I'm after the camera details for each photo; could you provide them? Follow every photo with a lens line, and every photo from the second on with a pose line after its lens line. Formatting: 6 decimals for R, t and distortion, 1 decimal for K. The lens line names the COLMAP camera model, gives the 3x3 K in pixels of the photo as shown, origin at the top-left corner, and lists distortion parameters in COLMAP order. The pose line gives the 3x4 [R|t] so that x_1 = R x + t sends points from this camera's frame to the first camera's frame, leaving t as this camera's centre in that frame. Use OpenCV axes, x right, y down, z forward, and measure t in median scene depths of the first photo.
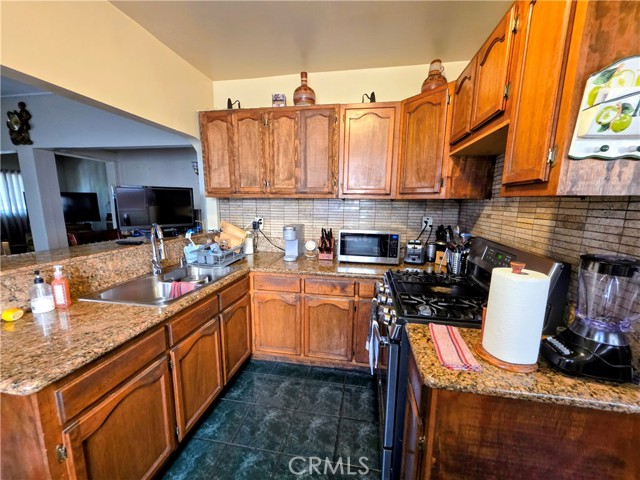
lens RADIAL K [[255.2, 0, 312.2], [0, 255.2, 244.4], [0, 0, 1]] dist [-0.002235, -0.000982]
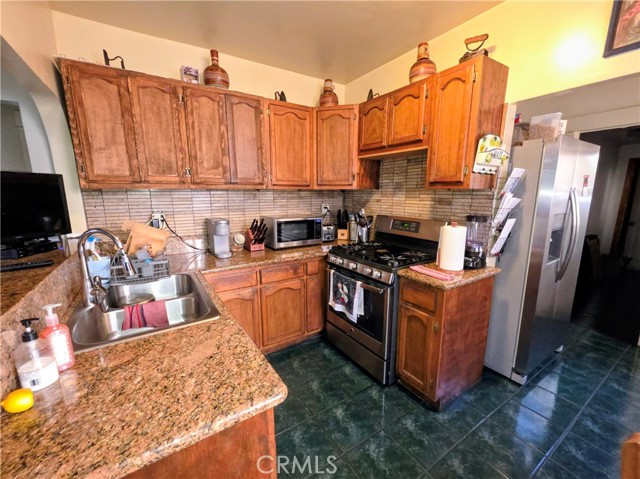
lens RADIAL K [[275.4, 0, 317.4], [0, 275.4, 245.6], [0, 0, 1]] dist [0.000297, -0.000355]
pose [[0.727163, -0.144031, 0.671185, -0.554999], [0.122571, 0.989271, 0.079496, -0.018226], [-0.675434, 0.024461, 0.737015, 0.044308]]
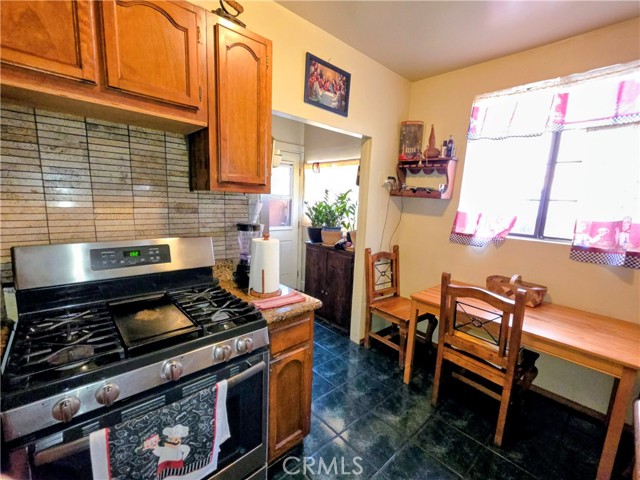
lens RADIAL K [[284.1, 0, 322.6], [0, 284.1, 246.9], [0, 0, 1]] dist [-0.001310, -0.002202]
pose [[-0.813652, -0.139656, 0.564329, -0.206583], [0.045341, 0.952516, 0.301093, -0.145468], [-0.579582, 0.270572, -0.768684, 0.835303]]
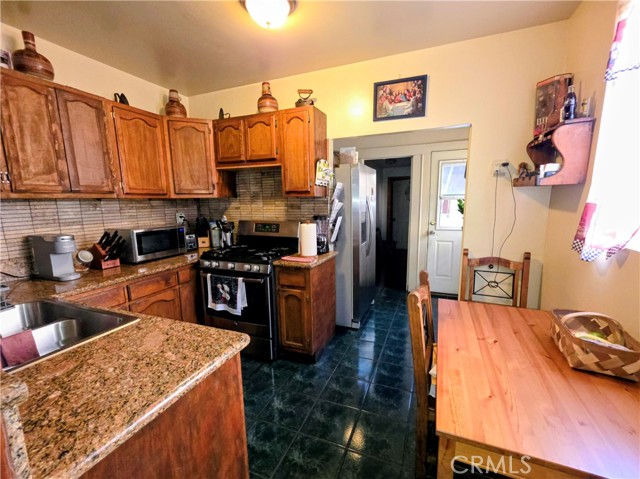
lens RADIAL K [[284.1, 0, 324.5], [0, 284.1, 246.4], [0, 0, 1]] dist [-0.001310, -0.002202]
pose [[0.195386, -0.171666, 0.965585, -0.818840], [0.177651, 0.974469, 0.137298, -0.016942], [-0.964502, 0.144711, 0.220894, 0.065507]]
